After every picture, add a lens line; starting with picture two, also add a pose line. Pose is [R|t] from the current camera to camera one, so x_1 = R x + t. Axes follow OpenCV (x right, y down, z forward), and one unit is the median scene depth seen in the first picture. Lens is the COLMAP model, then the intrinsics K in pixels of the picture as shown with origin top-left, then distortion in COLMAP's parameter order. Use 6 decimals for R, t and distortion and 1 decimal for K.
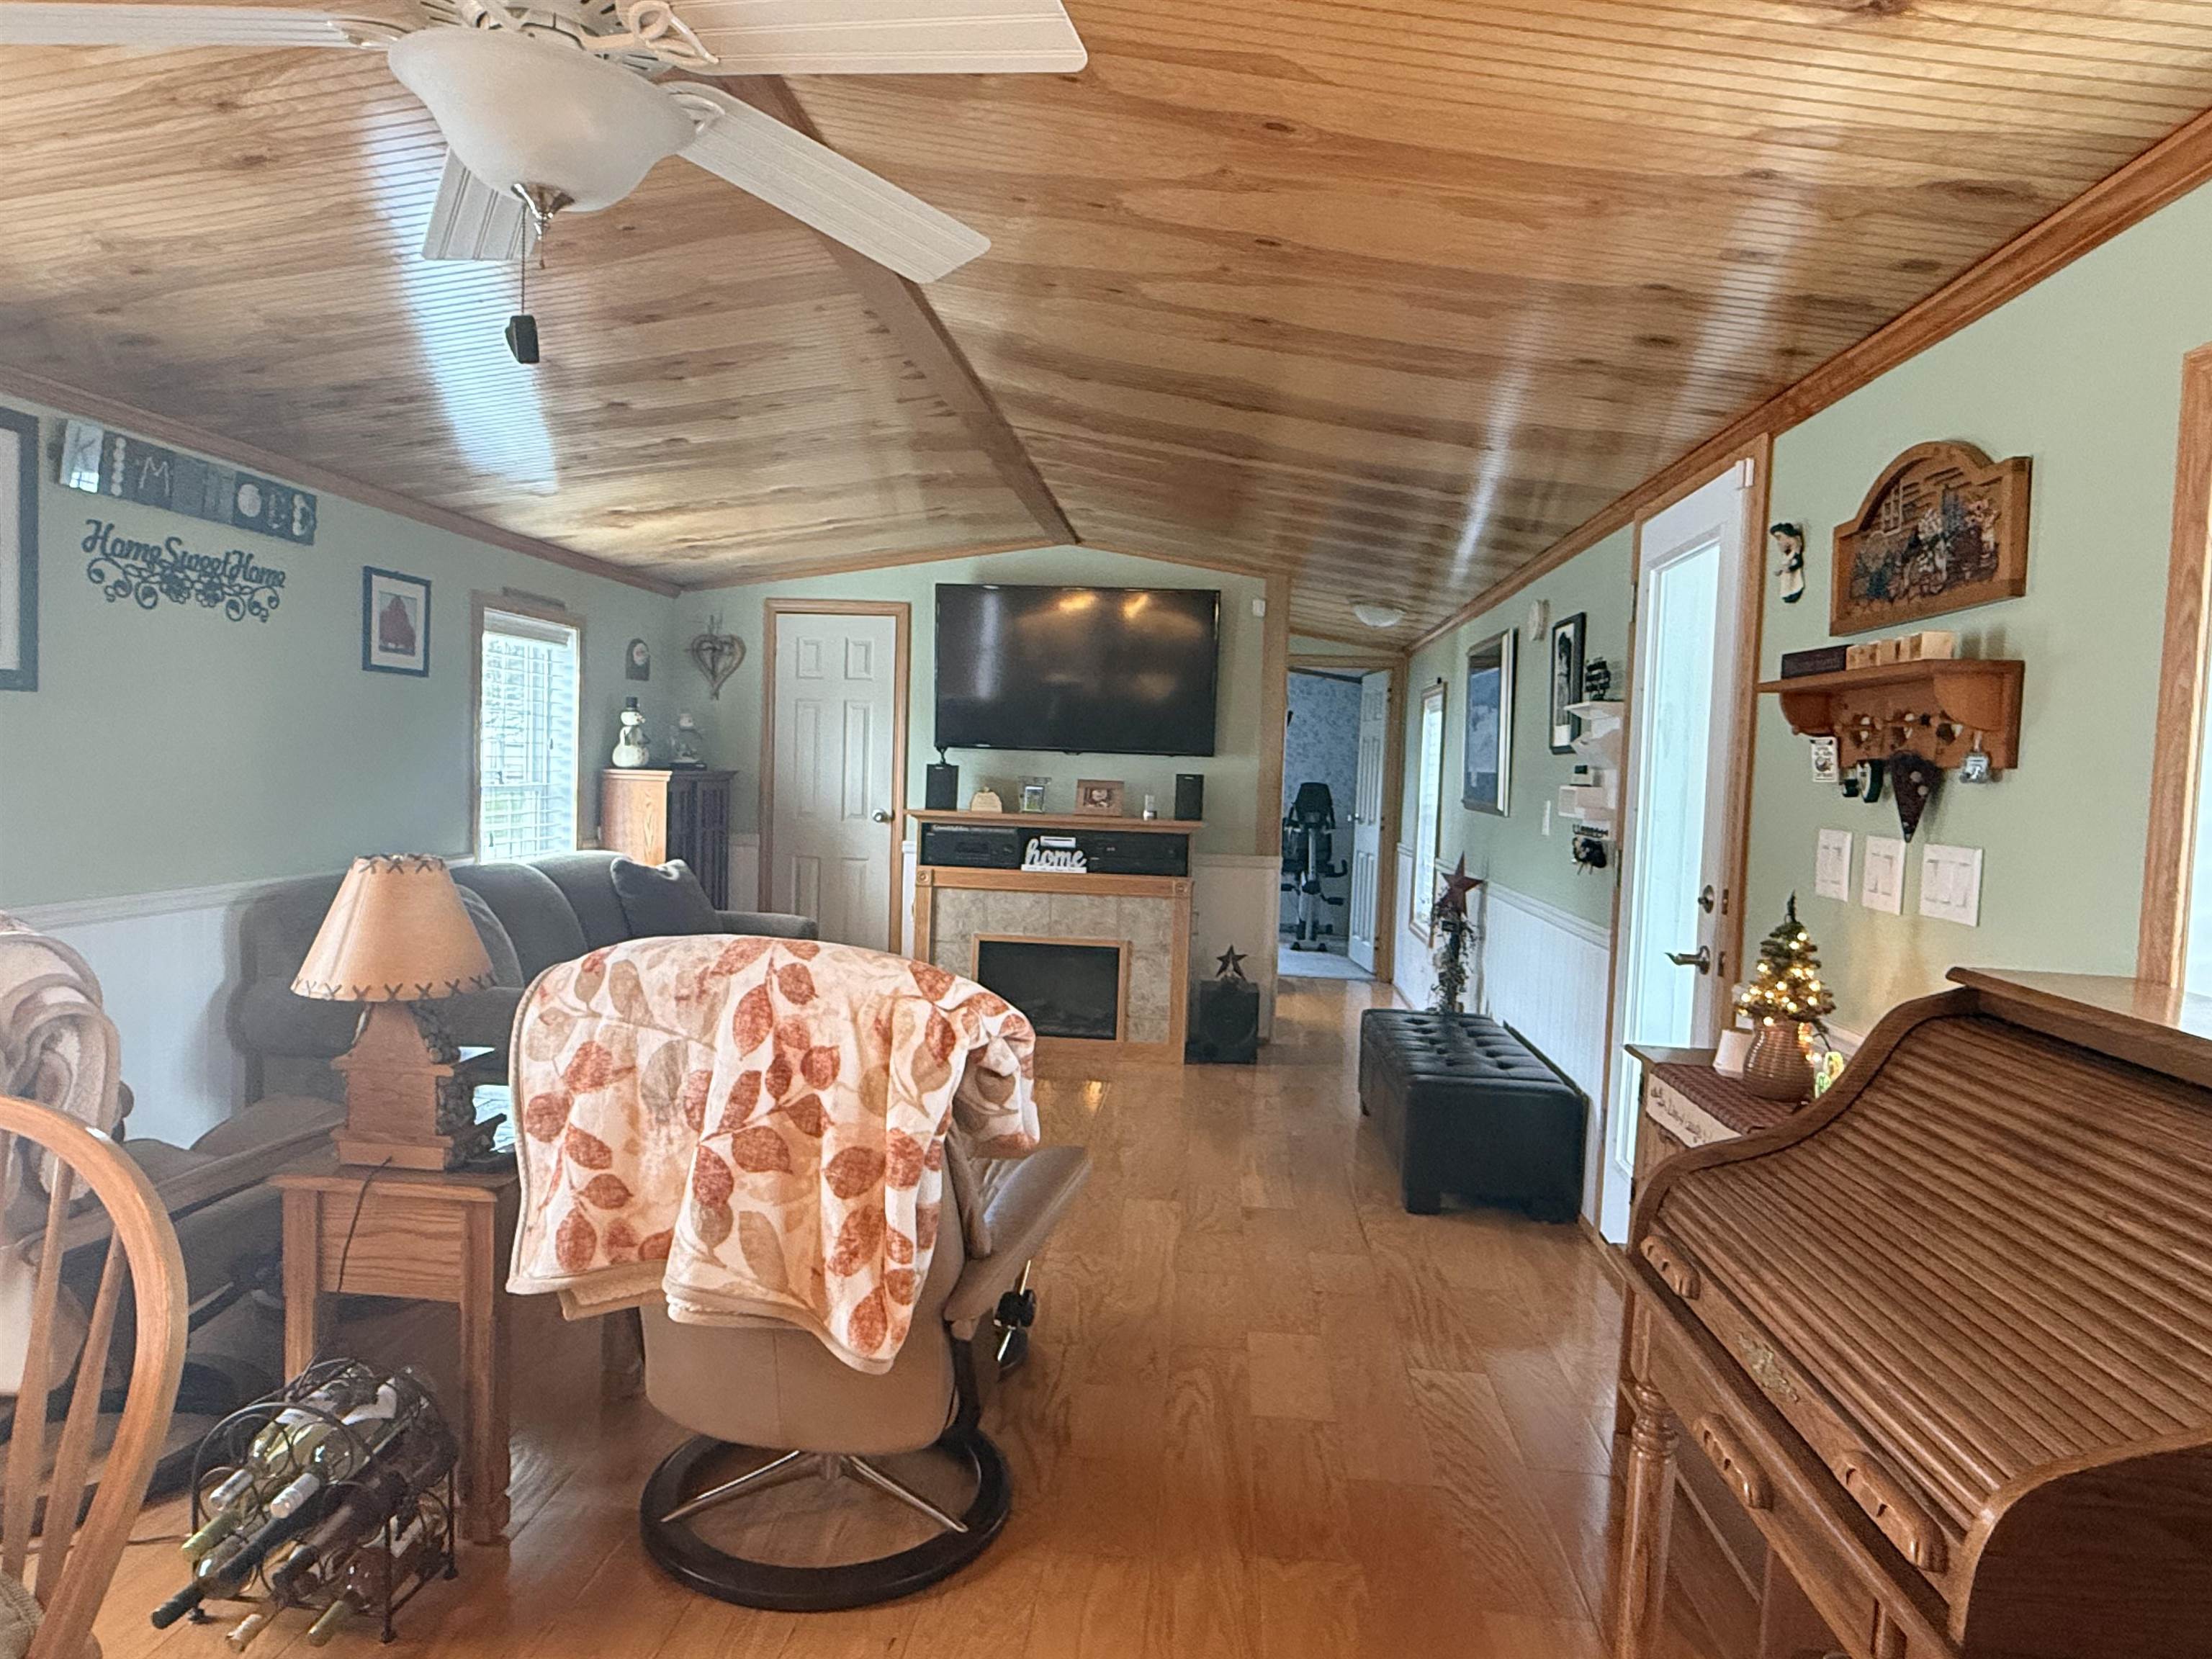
lens RADIAL K [[1345.2, 0, 1102.3], [0, 1345.2, 827.0], [0, 0, 1]] dist [-0.001692, 0.002452]
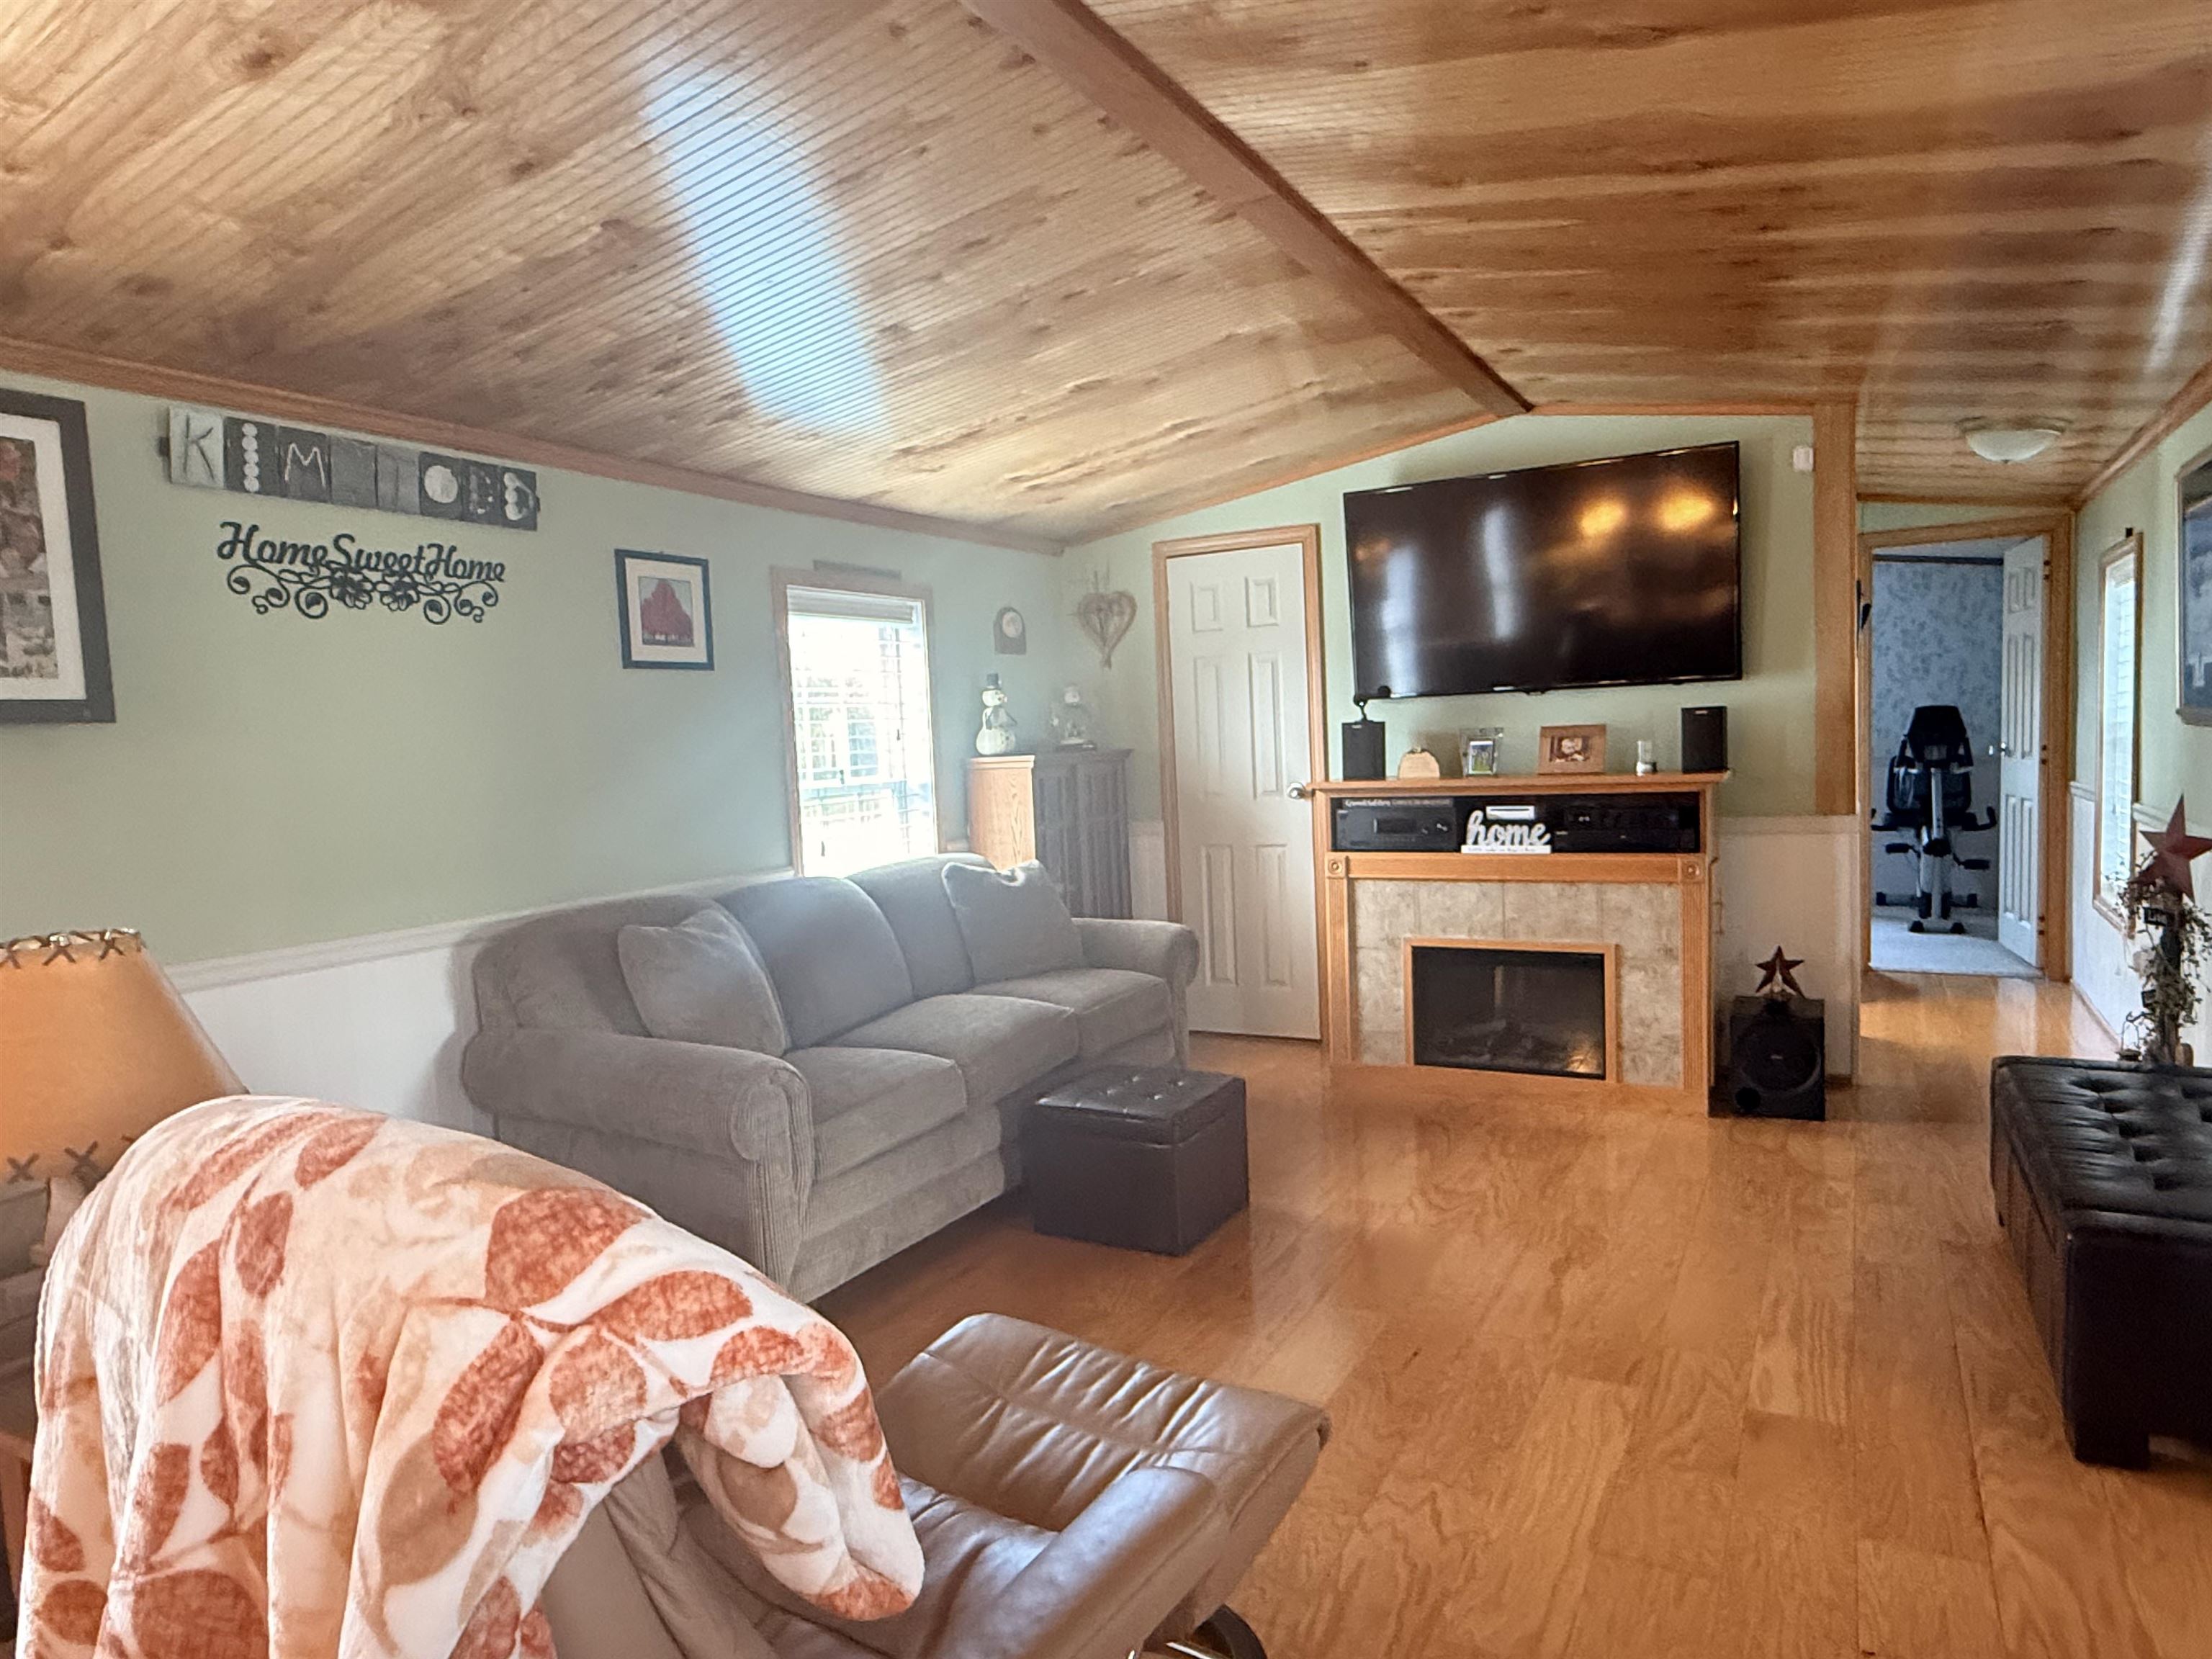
lens RADIAL K [[1345.2, 0, 1109.9], [0, 1345.2, 838.0], [0, 0, 1]] dist [-0.001692, 0.002452]
pose [[0.912712, -0.046705, -0.405926, 0.068080], [0.059639, 0.998034, 0.019266, -0.002652], [0.404228, -0.041793, 0.913703, 0.233477]]
